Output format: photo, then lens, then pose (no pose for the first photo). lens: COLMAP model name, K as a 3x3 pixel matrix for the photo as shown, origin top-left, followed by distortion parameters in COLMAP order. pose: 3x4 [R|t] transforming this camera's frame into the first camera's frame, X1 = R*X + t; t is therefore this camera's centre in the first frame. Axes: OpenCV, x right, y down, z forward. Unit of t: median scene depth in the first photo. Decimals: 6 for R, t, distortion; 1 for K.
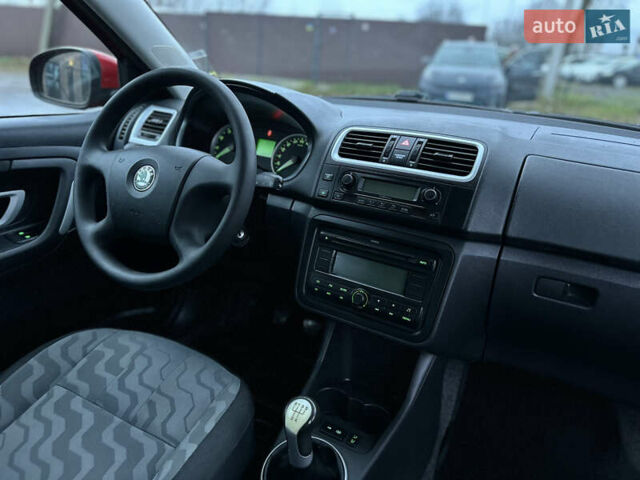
lens RADIAL K [[467.1, 0, 328.1], [0, 467.1, 242.6], [0, 0, 1]] dist [0.052518, -0.092568]
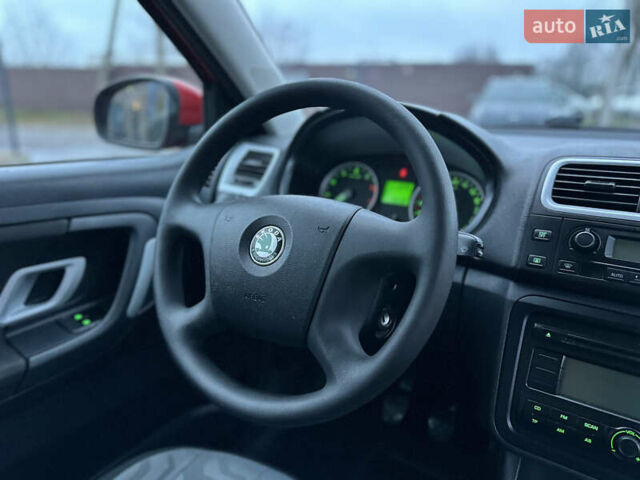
lens RADIAL K [[474.3, 0, 320.0], [0, 474.3, 240.0], [0, 0, 1]] dist [0.062025, -0.108108]
pose [[0.994892, -0.017055, -0.099498, -0.233885], [0.007269, 0.995170, -0.097895, -0.073712], [0.100687, 0.096672, 0.990210, 0.331648]]
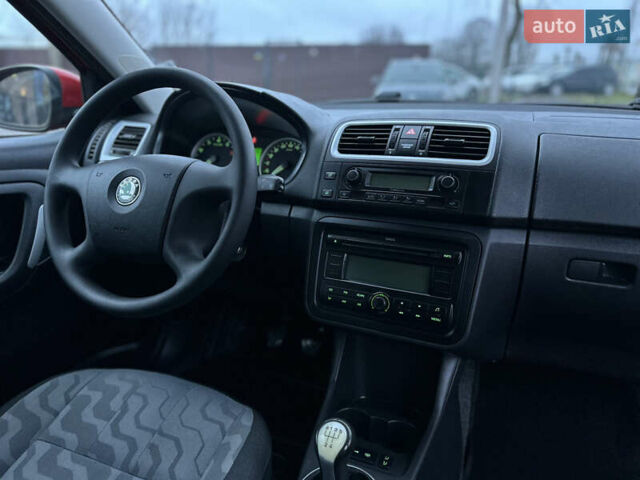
lens RADIAL K [[467.1, 0, 328.1], [0, 467.1, 242.6], [0, 0, 1]] dist [0.052518, -0.092568]
pose [[0.993134, -0.089488, 0.075345, -0.085628], [0.093006, 0.994668, -0.044556, 0.031837], [-0.070956, 0.051258, 0.996162, 0.088524]]
